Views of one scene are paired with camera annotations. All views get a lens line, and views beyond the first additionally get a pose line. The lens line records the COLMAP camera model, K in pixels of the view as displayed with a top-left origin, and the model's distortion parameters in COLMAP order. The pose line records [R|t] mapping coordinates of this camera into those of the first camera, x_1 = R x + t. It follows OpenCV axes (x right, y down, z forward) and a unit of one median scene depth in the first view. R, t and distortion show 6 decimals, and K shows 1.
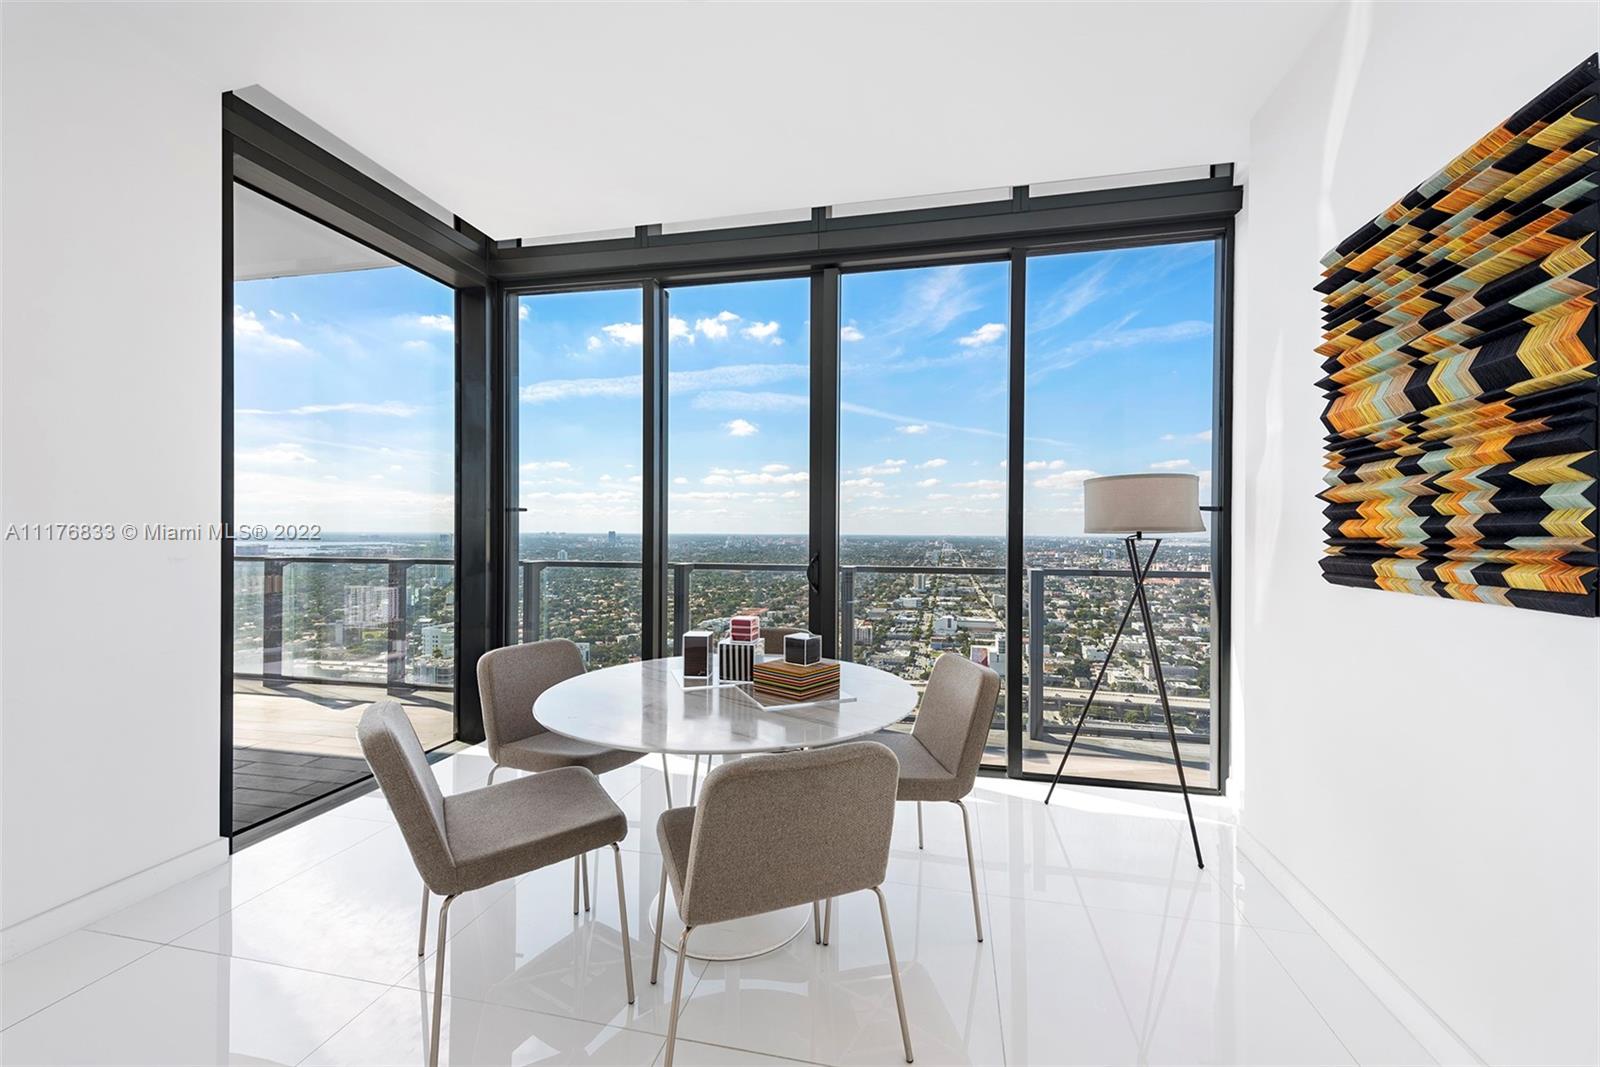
lens RADIAL K [[633.2, 0, 800.1], [0, 633.2, 532.9], [0, 0, 1]] dist [0.011561, -0.001922]
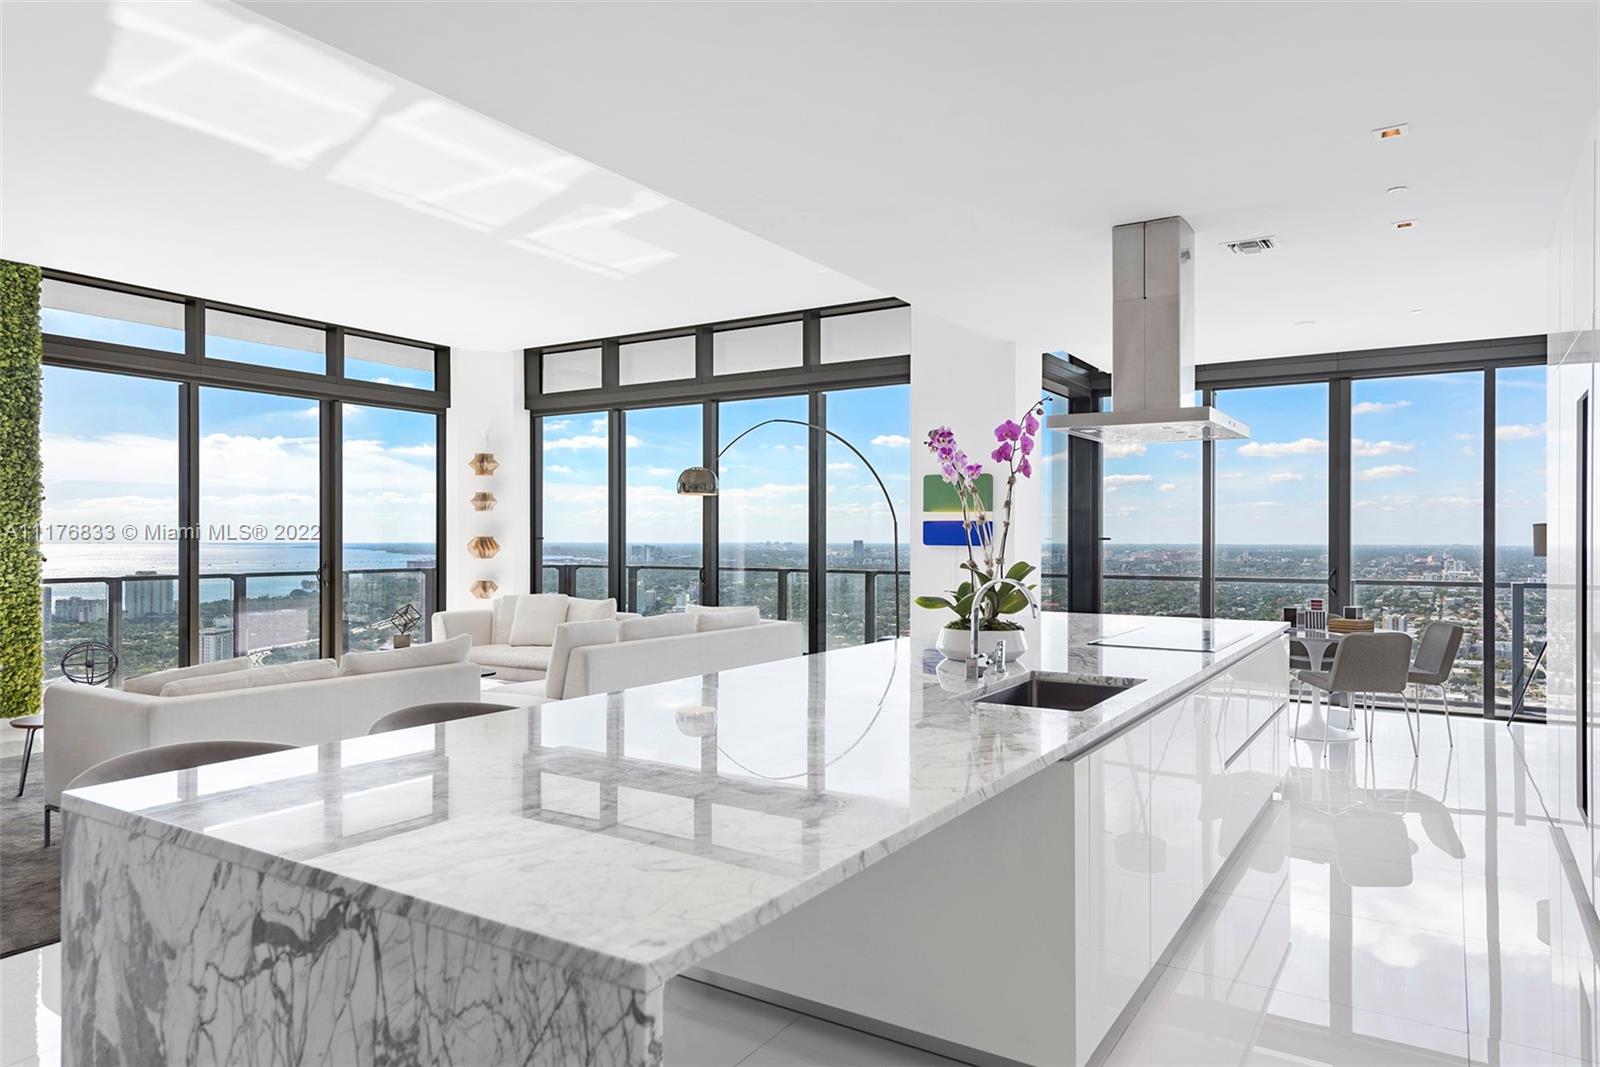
lens RADIAL K [[1009.5, 0, 795.4], [0, 1009.5, 537.6], [0, 0, 1]] dist [0.023285, -0.005511]
pose [[0.940989, -0.005469, -0.338392, -0.716799], [0.004033, 0.999980, -0.004947, -0.070098], [0.338412, 0.003290, 0.940992, -3.382963]]
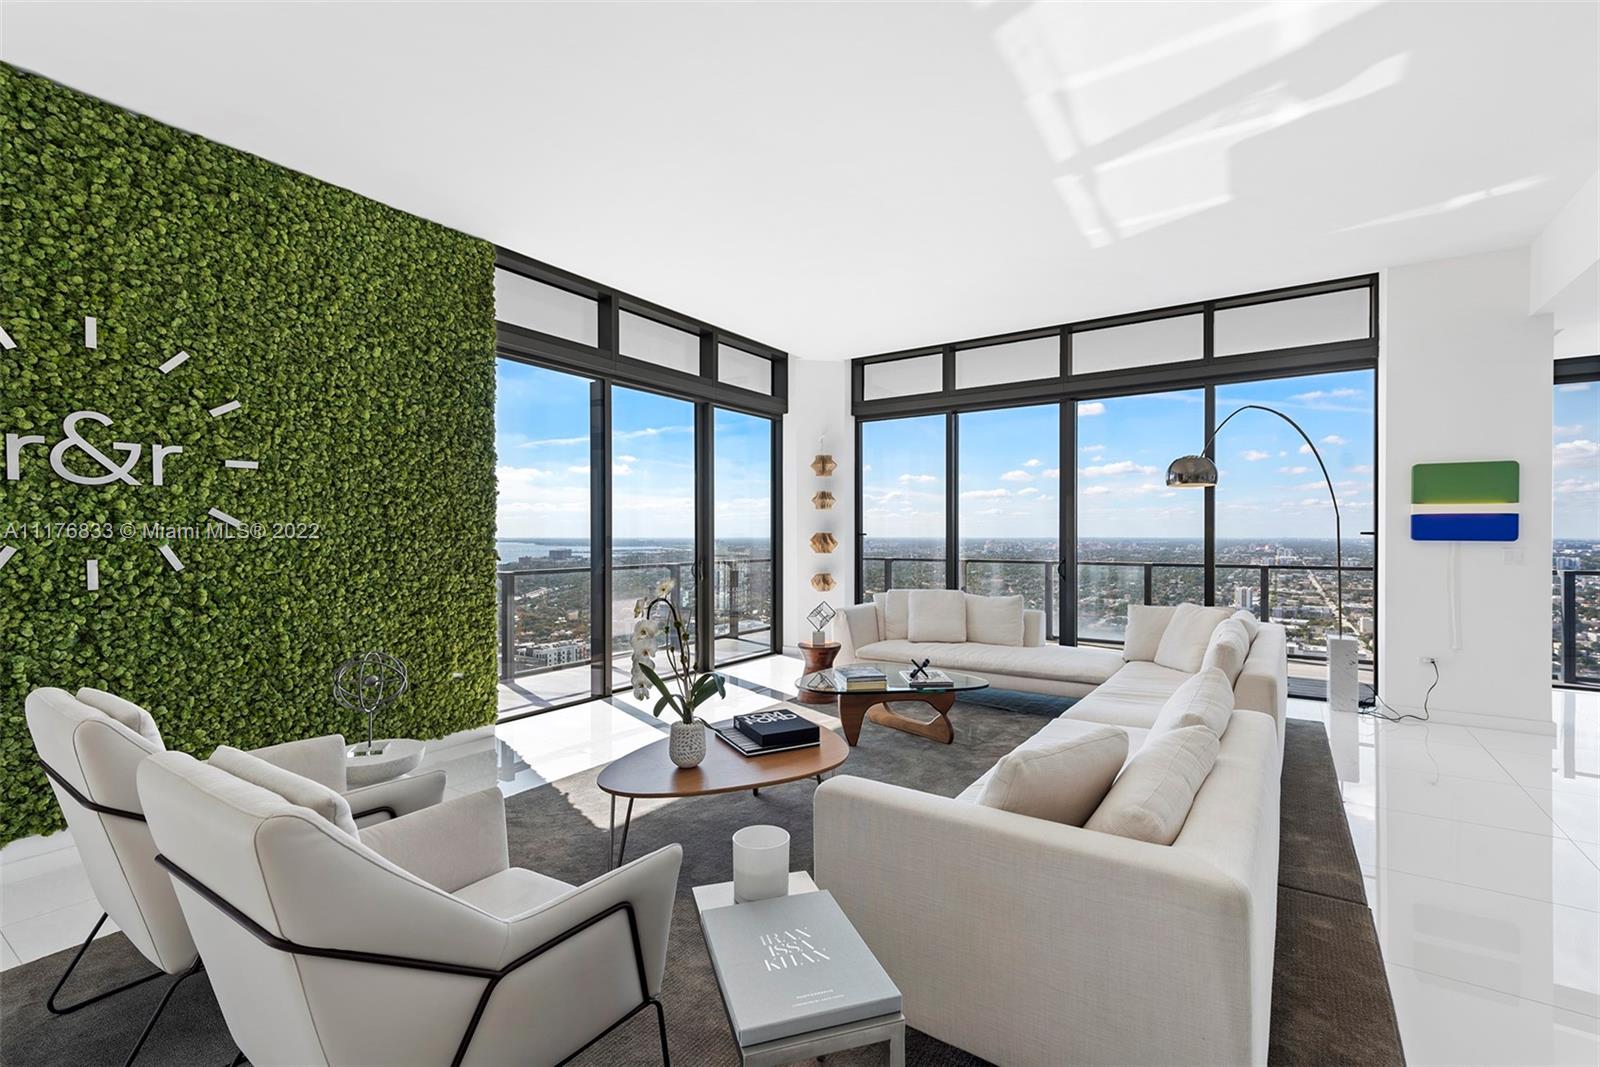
lens RADIAL K [[712.0, 0, 799.6], [0, 712.0, 538.6], [0, 0, 1]] dist [0.017129, -0.003905]
pose [[0.929406, -0.005655, -0.369015, -2.977429], [0.006643, 0.999977, 0.001408, -0.085295], [0.368998, -0.003760, 0.929422, -2.598953]]
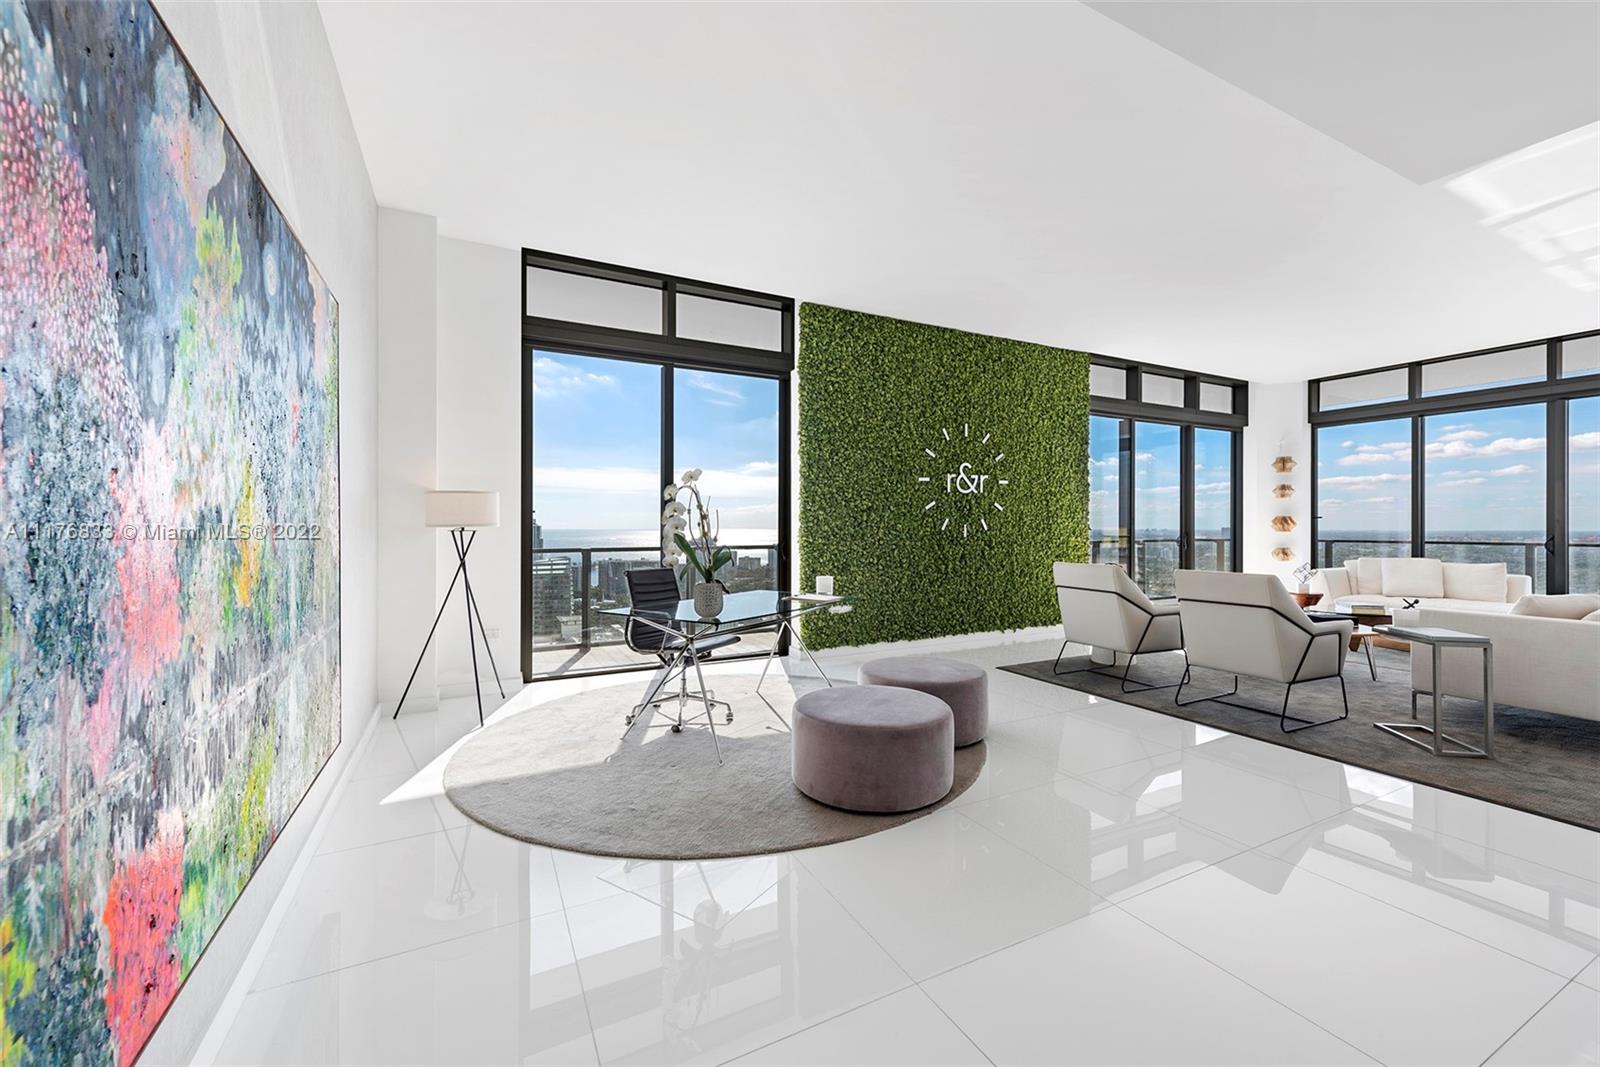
lens RADIAL K [[633.2, 0, 812.2], [0, 633.2, 526.1], [0, 0, 1]] dist [0.011561, -0.001922]
pose [[0.641176, -0.008732, -0.767344, -2.959795], [0.004020, 0.999960, -0.008020, -0.004446], [0.767384, 0.002058, 0.641185, -4.728301]]
